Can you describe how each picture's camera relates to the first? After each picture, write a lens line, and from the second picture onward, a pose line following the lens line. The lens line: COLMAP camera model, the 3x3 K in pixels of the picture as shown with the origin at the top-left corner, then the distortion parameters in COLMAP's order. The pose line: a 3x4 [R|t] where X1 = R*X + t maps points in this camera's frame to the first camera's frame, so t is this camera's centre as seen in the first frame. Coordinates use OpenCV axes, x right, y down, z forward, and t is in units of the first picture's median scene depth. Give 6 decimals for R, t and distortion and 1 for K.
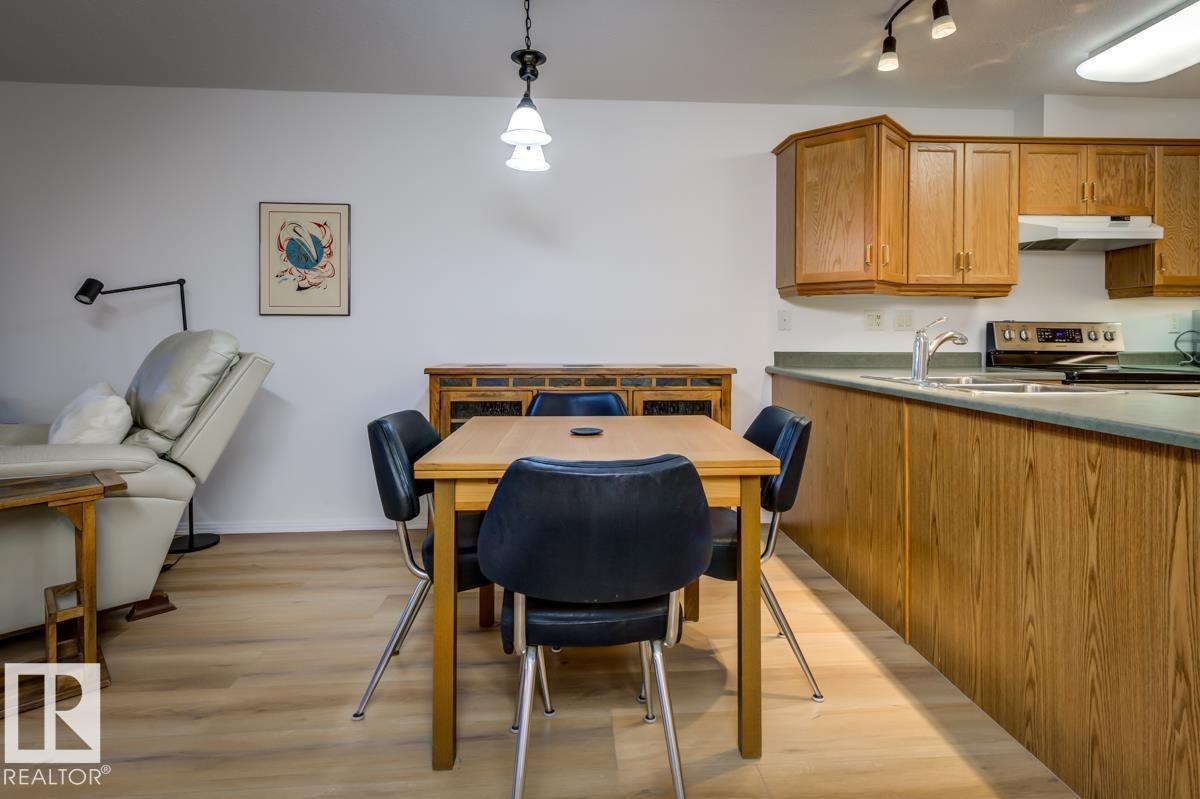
lens RADIAL K [[636.2, 0, 606.1], [0, 636.2, 334.9], [0, 0, 1]] dist [0.015842, -0.001784]
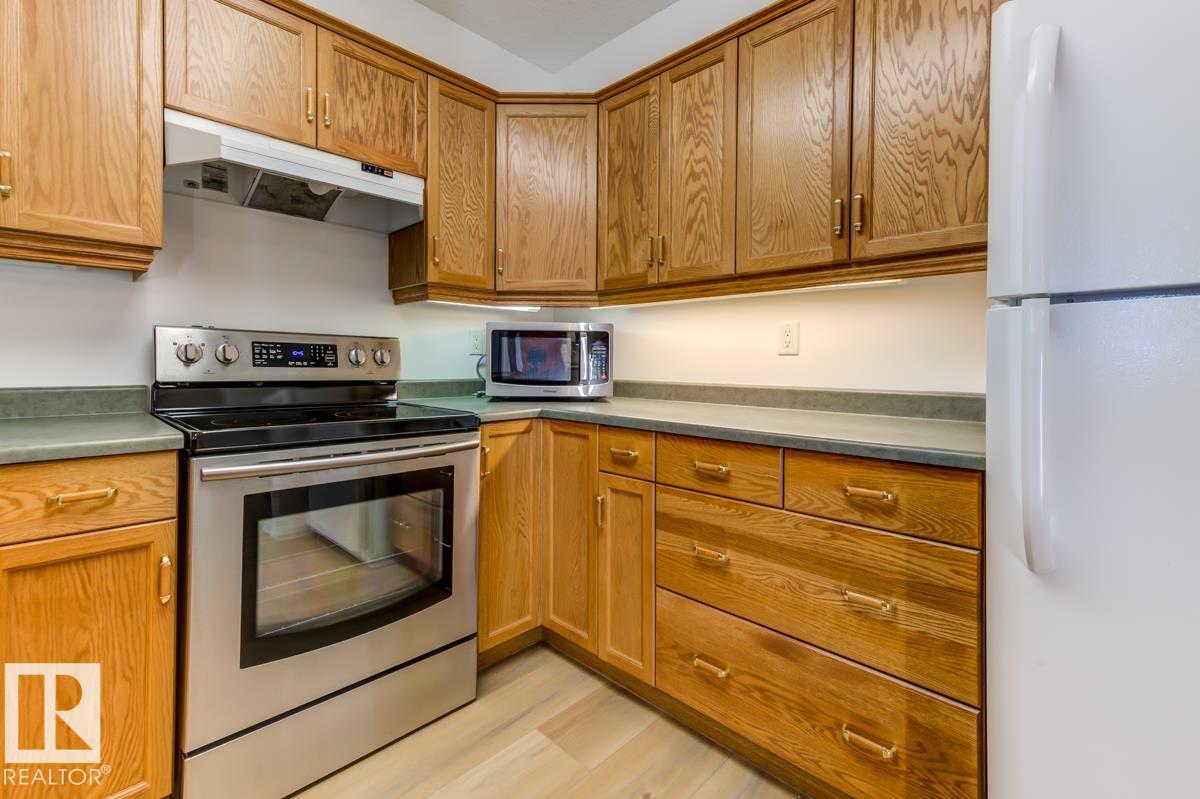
lens RADIAL K [[530.3, 0, 570.7], [0, 530.3, 366.0], [0, 0, 1]] dist [0.020967, -0.000351]
pose [[0.758387, 0.001579, 0.651803, 0.623945], [-0.006685, 0.999963, 0.005356, 0.006797], [-0.651770, -0.008420, 0.758370, 0.493902]]
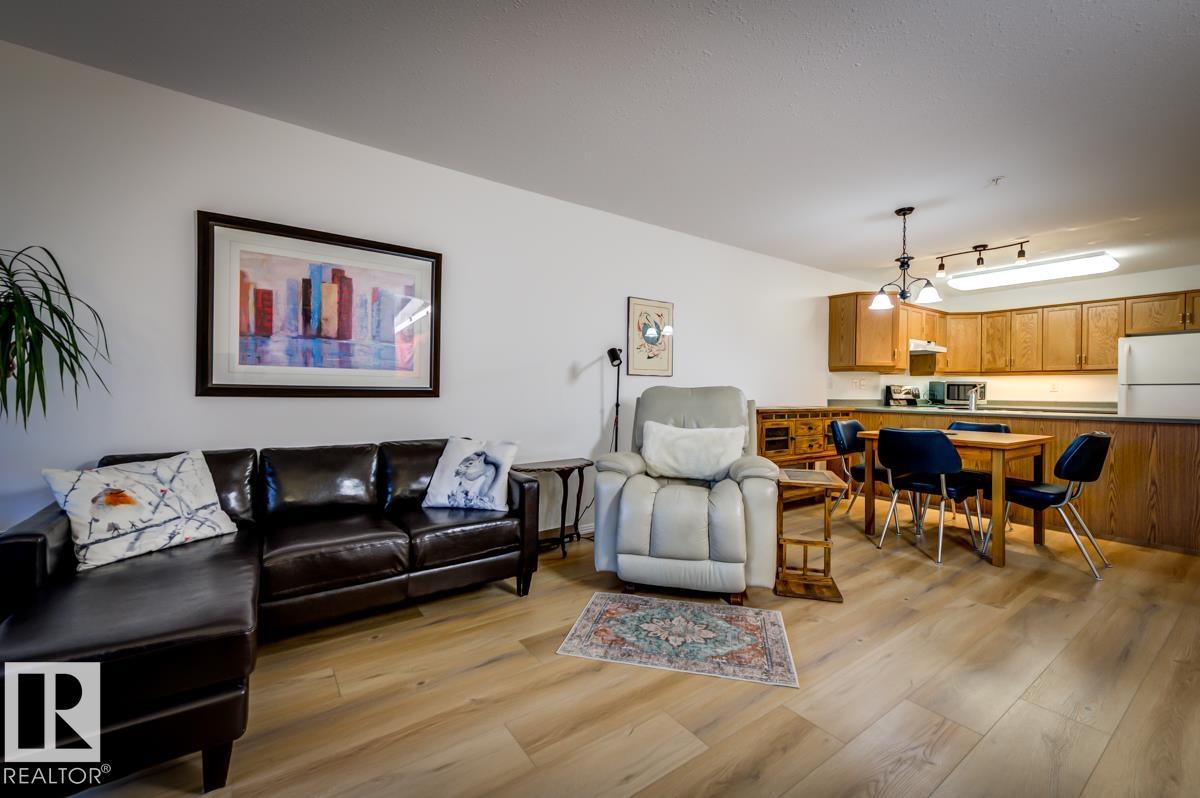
lens RADIAL K [[493.0, 0, 602.2], [0, 493.0, 392.0], [0, 0, 1]] dist [0.021679, -0.004358]
pose [[0.847215, 0.004941, 0.531228, -1.232102], [-0.007884, 0.999964, 0.003272, 0.004719], [-0.531192, -0.006960, 0.847223, 0.092109]]
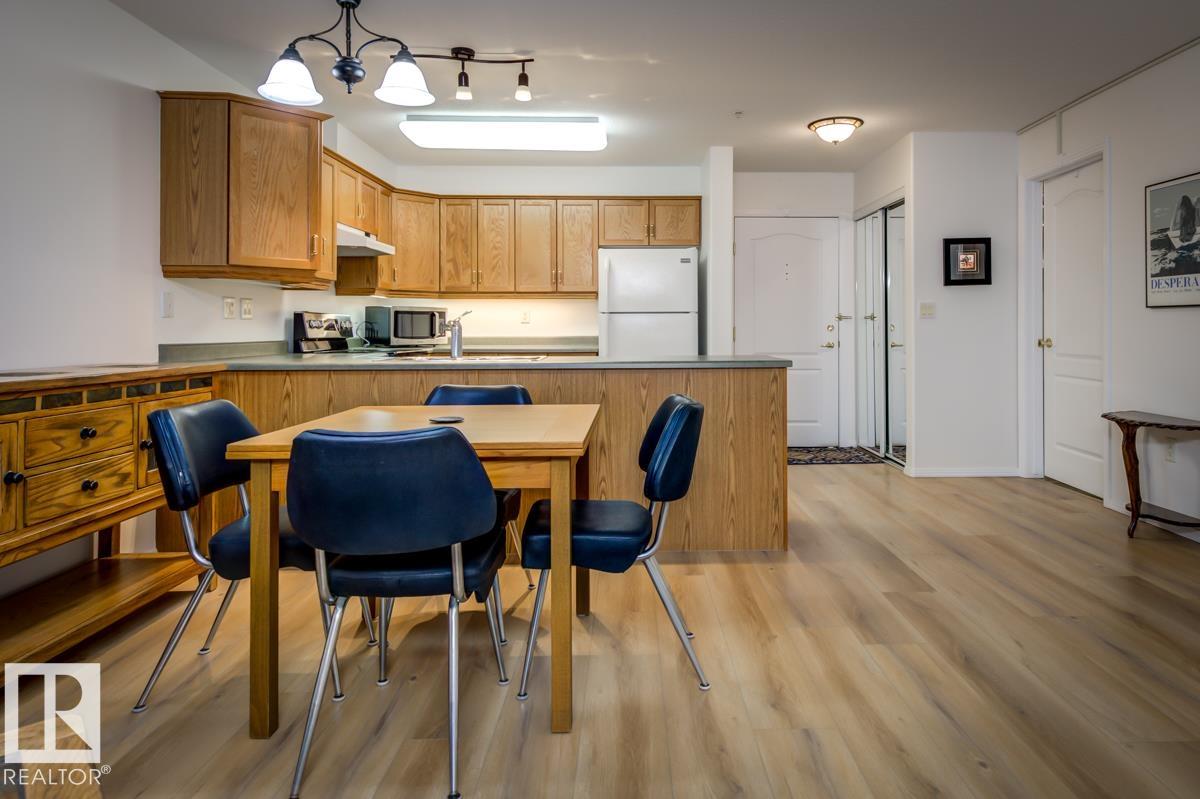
lens RADIAL K [[734.8, 0, 658.7], [0, 734.8, 324.4], [0, 0, 1]] dist [0.007190, 0.001451]
pose [[0.020461, 0.002427, 0.999788, -0.702788], [0.001118, 0.999996, -0.002450, 0.004721], [-0.999790, 0.001168, 0.020458, 0.393957]]
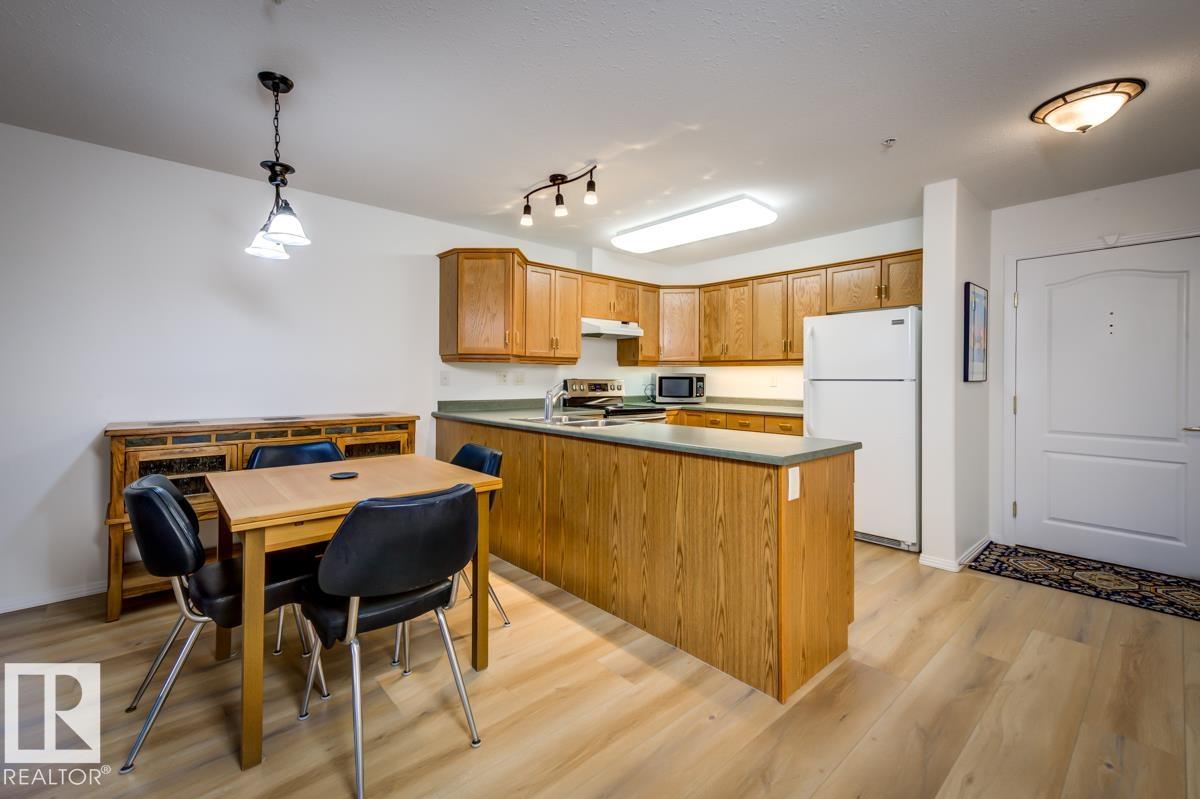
lens RADIAL K [[509.8, 0, 586.8], [0, 509.8, 377.2], [0, 0, 1]] dist [0.017324, -0.000324]
pose [[0.793594, 0.002674, 0.608441, -0.165761], [-0.004972, 0.999985, 0.002090, -0.032013], [-0.608427, -0.004684, 0.793596, -0.077190]]
